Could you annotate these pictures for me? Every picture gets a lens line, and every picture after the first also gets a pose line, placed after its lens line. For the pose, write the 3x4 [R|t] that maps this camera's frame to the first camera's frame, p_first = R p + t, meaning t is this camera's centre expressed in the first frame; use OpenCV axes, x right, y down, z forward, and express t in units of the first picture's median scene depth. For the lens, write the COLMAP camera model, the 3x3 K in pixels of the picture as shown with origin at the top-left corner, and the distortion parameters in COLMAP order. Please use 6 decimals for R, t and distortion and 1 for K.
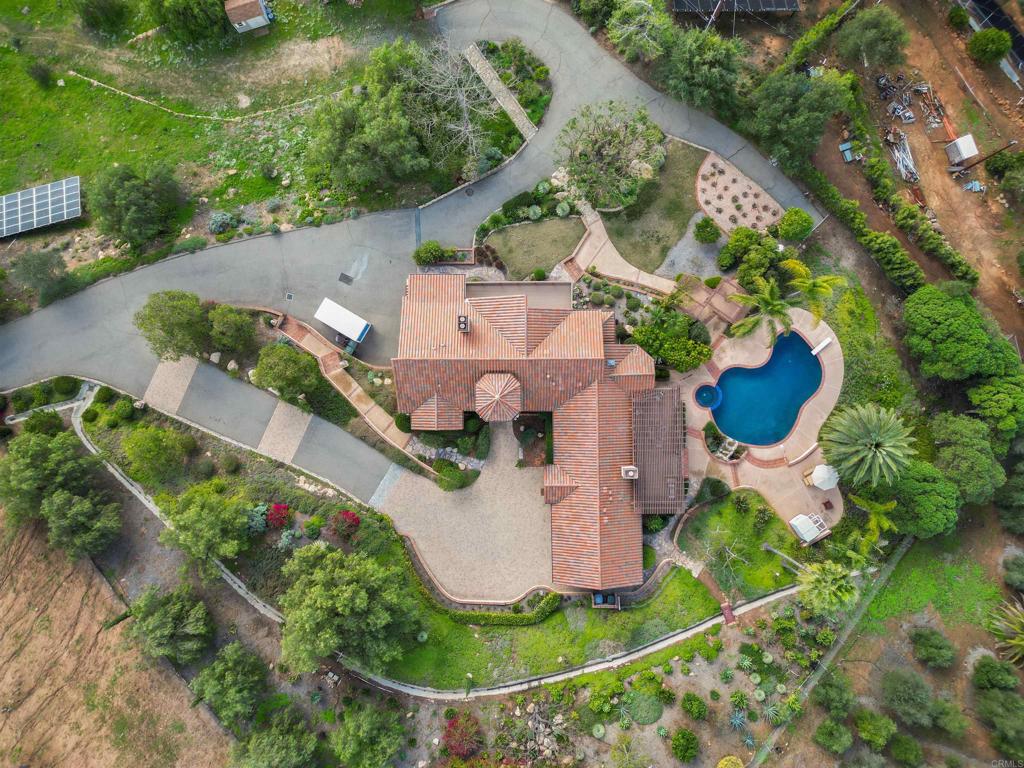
lens RADIAL K [[712.7, 0, 516.1], [0, 712.7, 390.7], [0, 0, 1]] dist [0.031575, -0.023741]
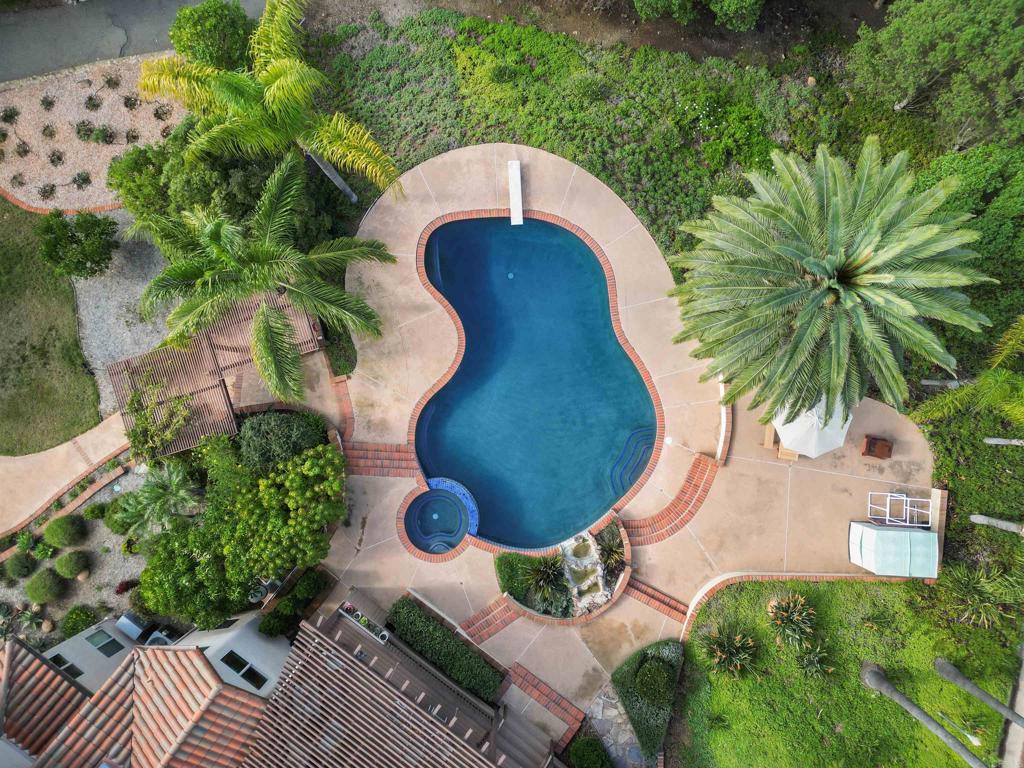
lens RADIAL K [[712.7, 0, 505.9], [0, 712.7, 383.7], [0, 0, 1]] dist [0.031575, -0.023741]
pose [[0.608596, -0.791989, 0.048631, 0.326442], [0.793281, 0.608673, -0.014915, -0.001141], [-0.017787, 0.047655, 0.998705, 0.637204]]
